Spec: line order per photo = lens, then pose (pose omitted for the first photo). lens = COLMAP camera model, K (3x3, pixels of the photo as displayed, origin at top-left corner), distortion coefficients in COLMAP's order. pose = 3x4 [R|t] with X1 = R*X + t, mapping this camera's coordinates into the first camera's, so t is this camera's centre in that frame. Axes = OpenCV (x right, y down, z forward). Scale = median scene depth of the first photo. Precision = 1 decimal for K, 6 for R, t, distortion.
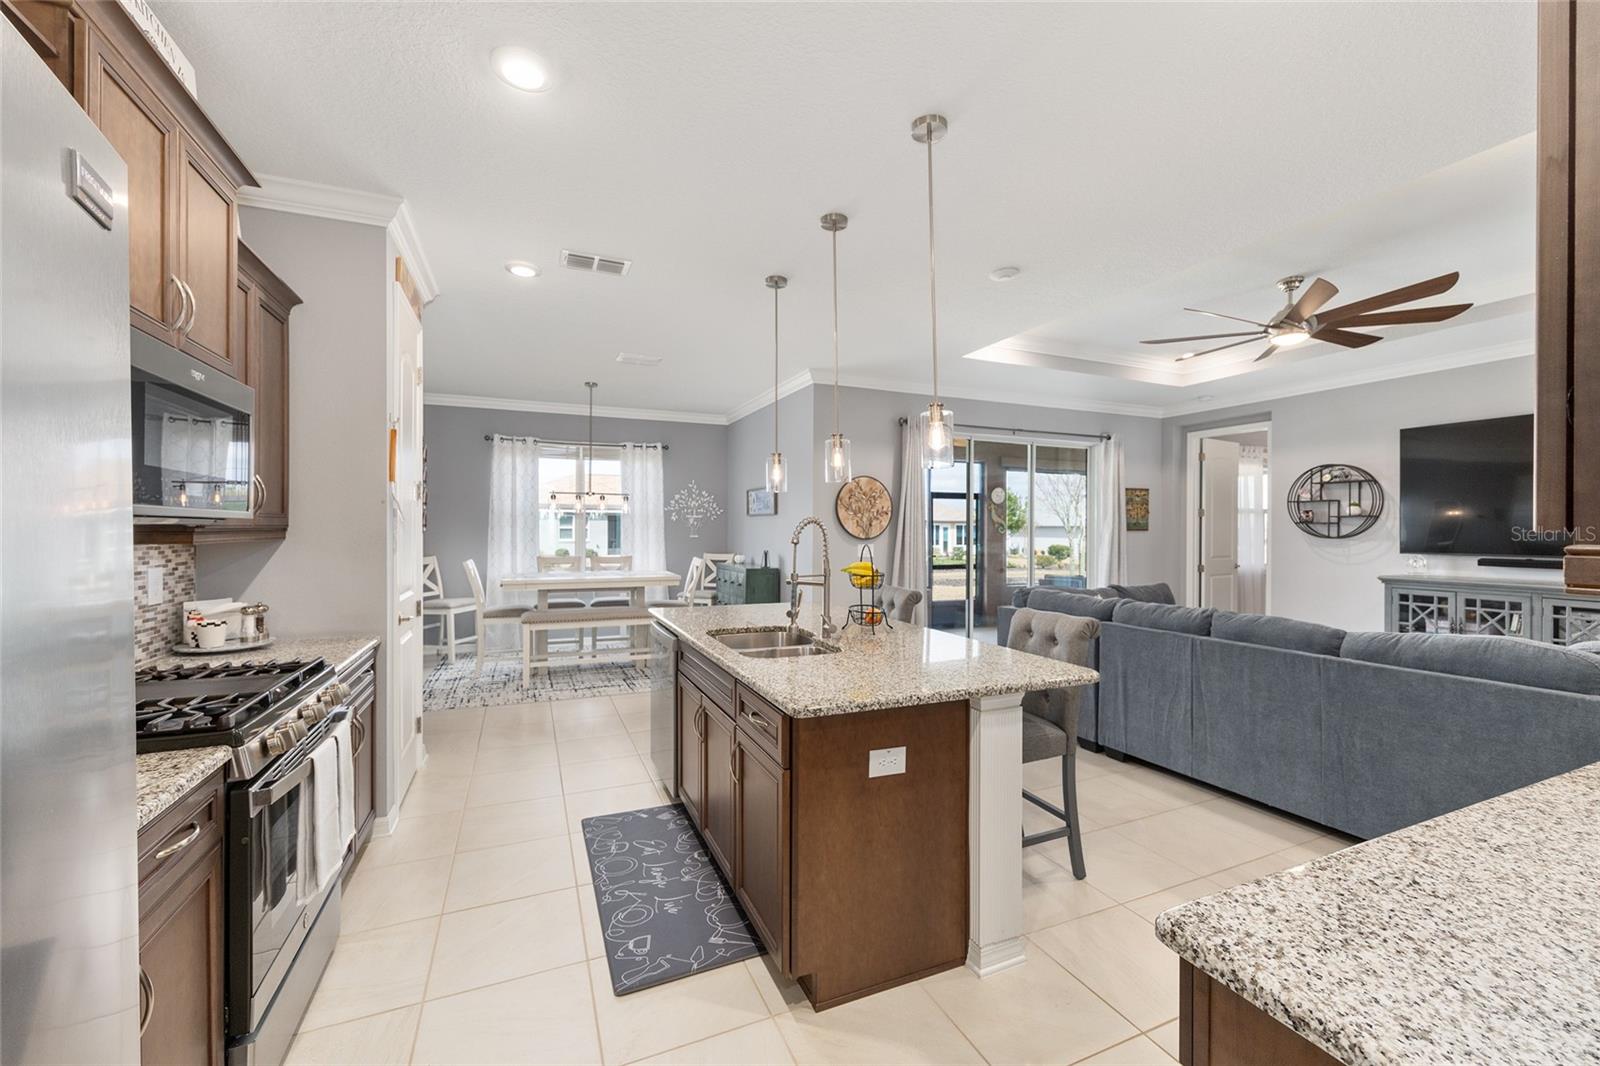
lens RADIAL K [[641.5, 0, 800.0], [0, 641.5, 533.0], [0, 0, 1]] dist [-0.003649, 0.002542]
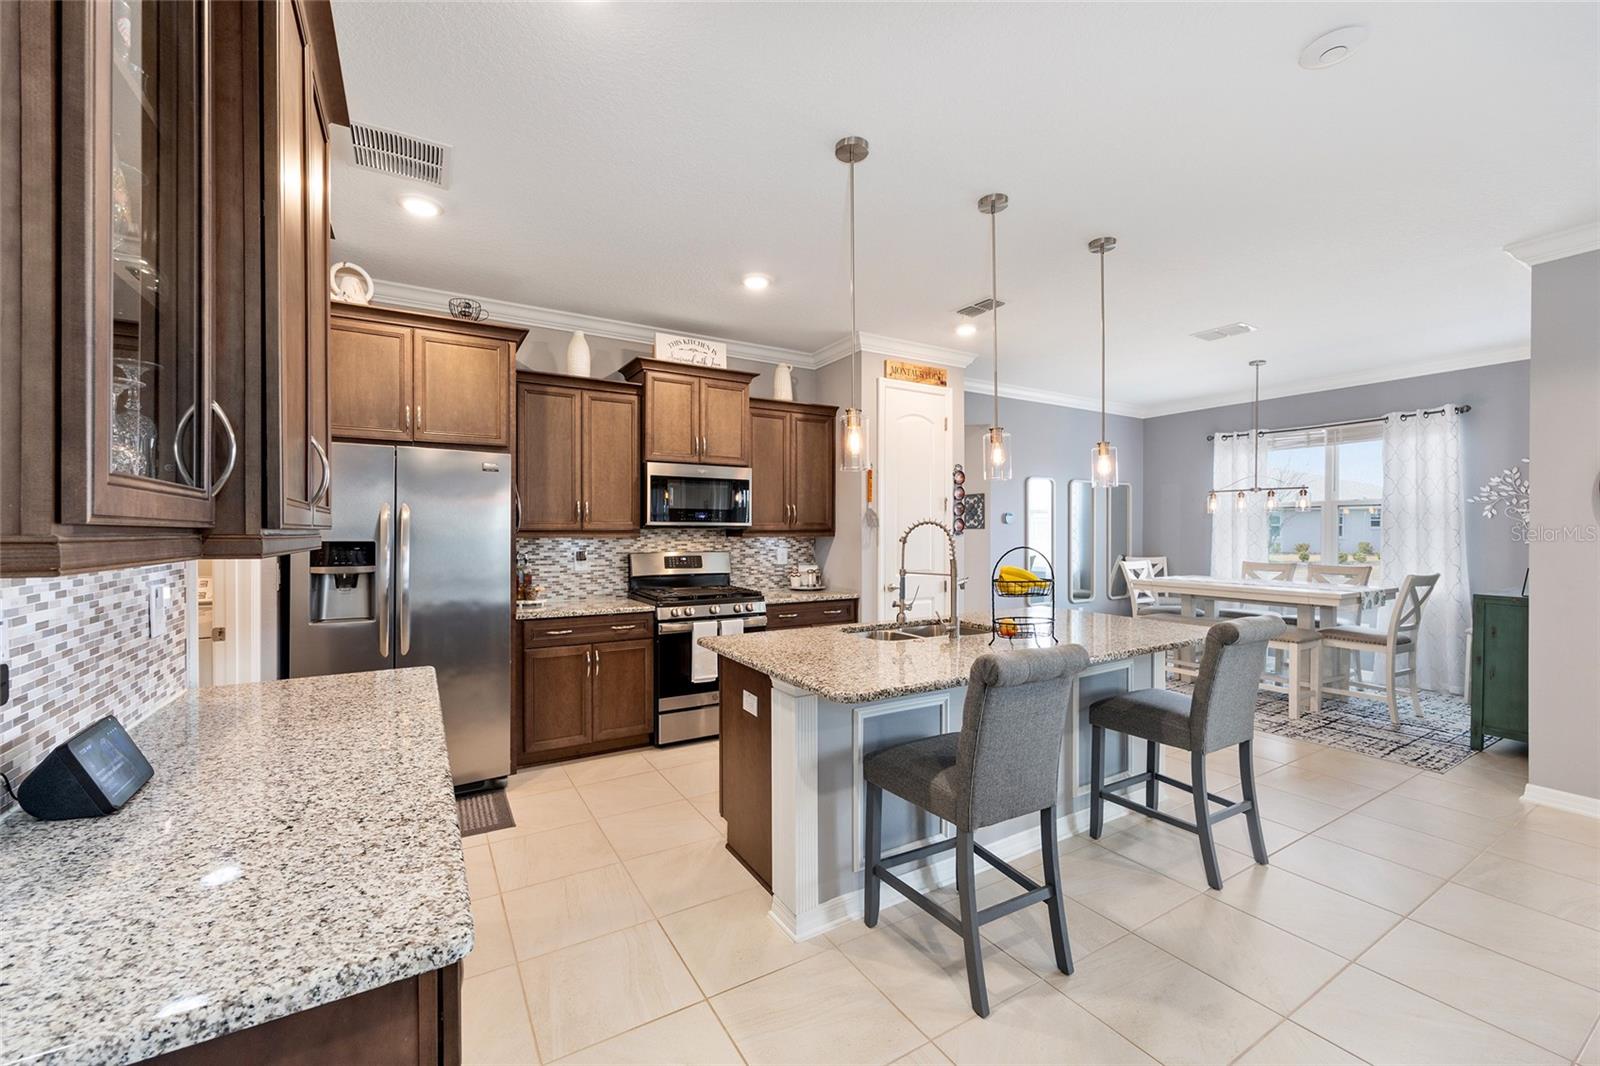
lens RADIAL K [[641.5, 0, 800.0], [0, 641.5, 533.0], [0, 0, 1]] dist [-0.003649, 0.002542]
pose [[0.134716, 0.001562, -0.990883, 0.770507], [-0.005952, 0.999982, 0.000767, -0.000132], [0.990866, 0.005795, 0.134723, 0.480036]]
